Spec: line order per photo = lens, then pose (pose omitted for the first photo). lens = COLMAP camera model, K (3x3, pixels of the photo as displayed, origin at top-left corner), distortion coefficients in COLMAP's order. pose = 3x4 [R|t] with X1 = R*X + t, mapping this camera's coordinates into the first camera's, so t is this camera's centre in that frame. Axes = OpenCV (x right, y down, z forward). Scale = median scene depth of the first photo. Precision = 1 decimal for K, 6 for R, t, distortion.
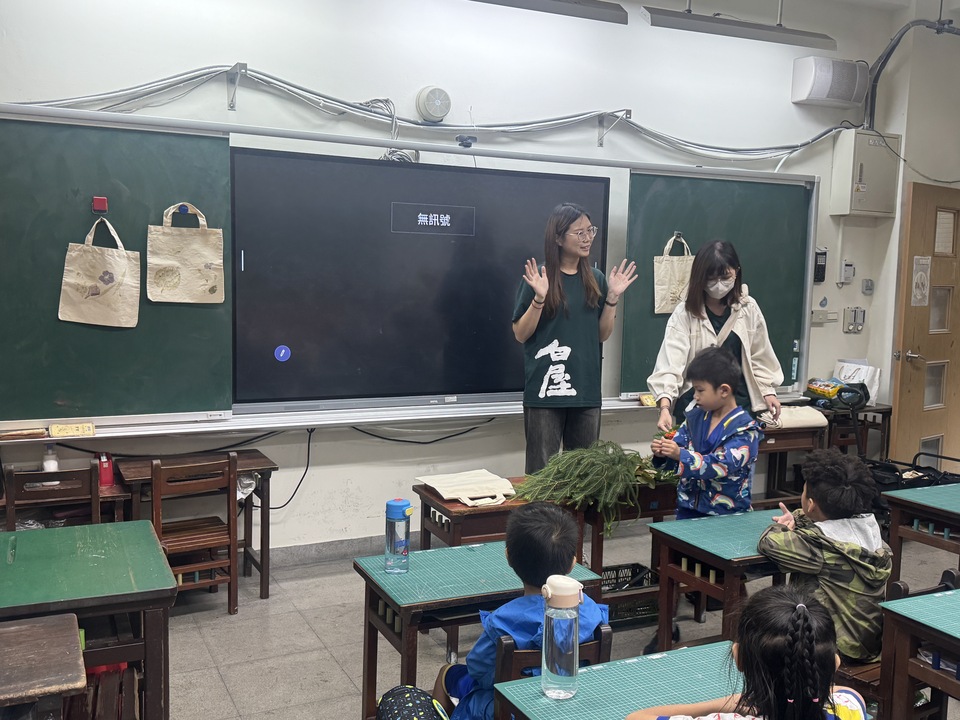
lens RADIAL K [[923.4, 0, 480.0], [0, 923.4, 360.0], [0, 0, 1]] dist [0.184643, -0.414613]
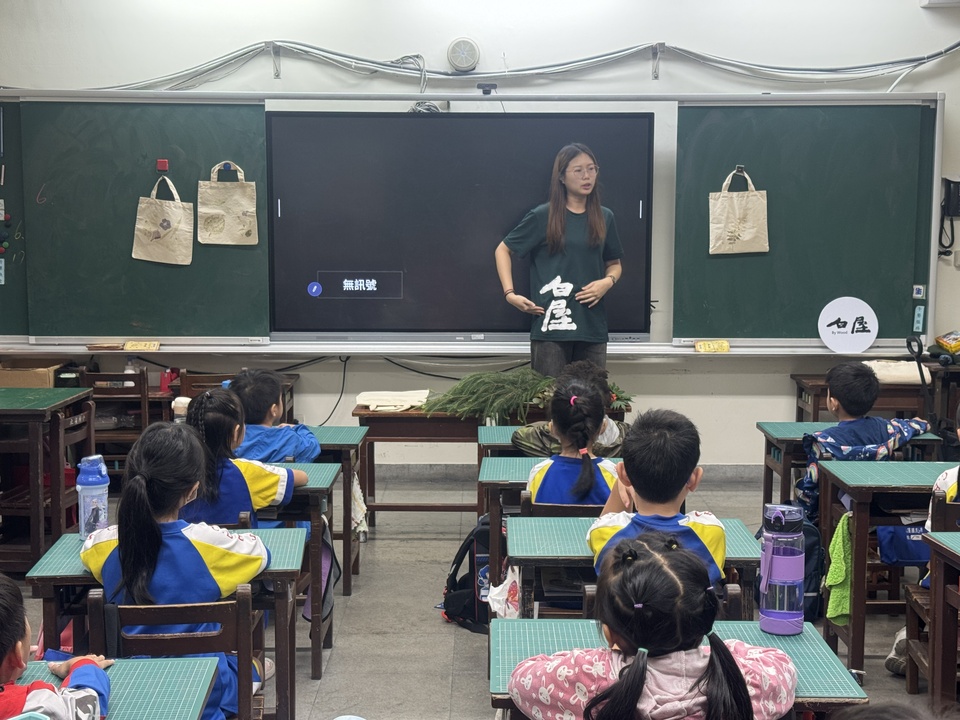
lens RADIAL K [[1328.9, 0, 480.0], [0, 1328.9, 360.0], [0, 0, 1]] dist [0.147349, -0.116761]
pose [[0.899008, 0.024963, -0.437219, 0.660075], [-0.023117, 0.999687, 0.009542, 0.056977], [0.437321, 0.001529, 0.899304, -0.360785]]
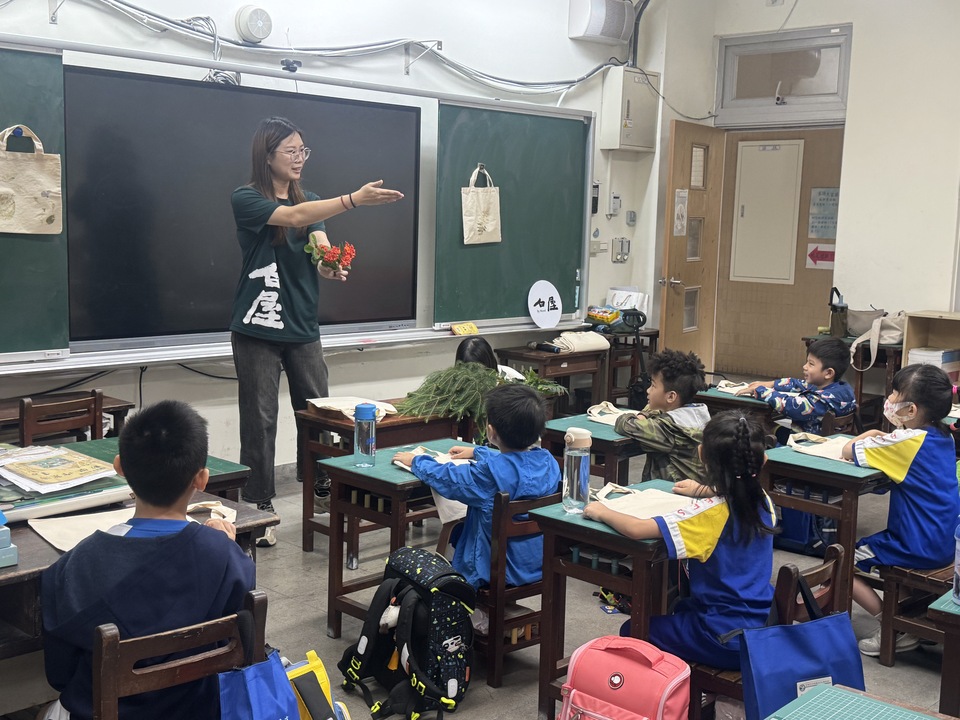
lens RADIAL K [[1146.9, 0, 490.6], [0, 1146.9, 359.0], [0, 0, 1]] dist [0.203127, -0.500618]
pose [[0.938467, -0.042113, 0.342793, -0.255754], [0.027230, 0.998470, 0.048117, 0.018427], [-0.344295, -0.035823, 0.938178, -0.227130]]
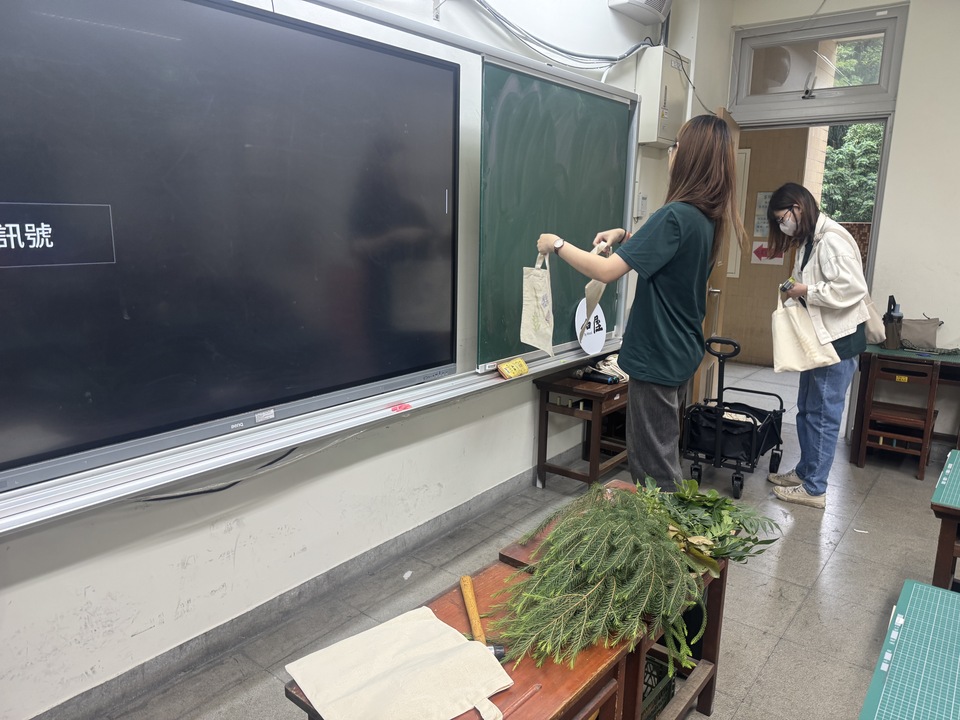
lens RADIAL K [[670.9, 0, 480.0], [0, 670.9, 360.0], [0, 0, 1]] dist [0.105185, -0.212065]
pose [[0.903168, -0.097996, 0.417953, -0.090983], [0.045989, 0.990080, 0.132763, -0.048873], [-0.426817, -0.100686, 0.898716, 0.576988]]
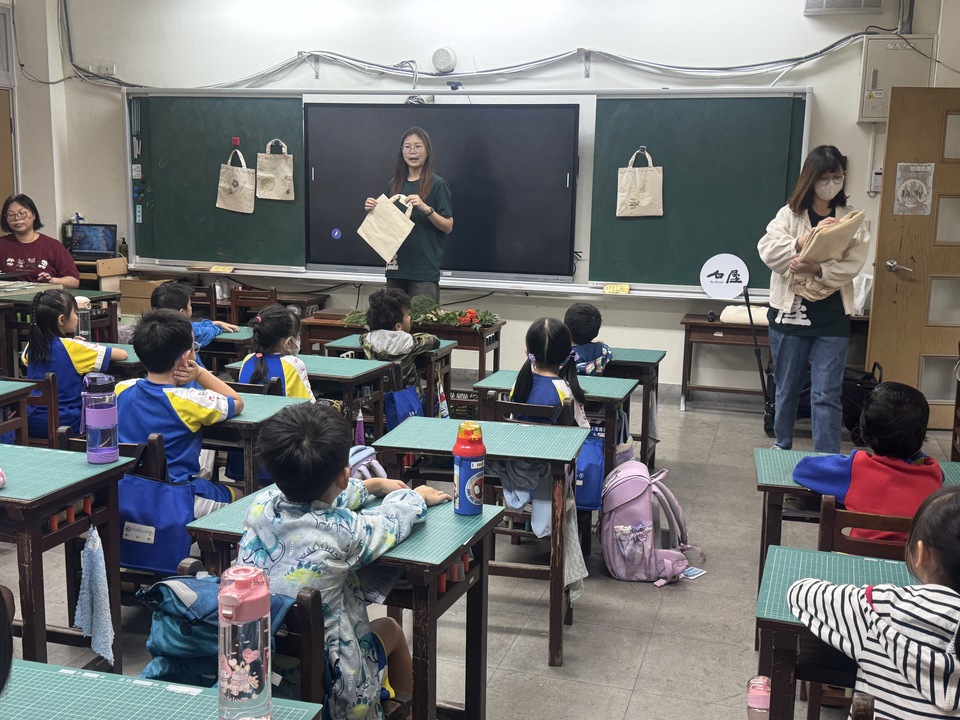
lens RADIAL K [[1026.0, 0, 480.0], [0, 1026.0, 360.0], [0, 0, 1]] dist [0.182745, -0.365696]
pose [[0.738417, 0.106834, -0.665828, 1.118260], [-0.069220, 0.994164, 0.082750, 0.042351], [0.670783, -0.015016, 0.741502, -0.130375]]
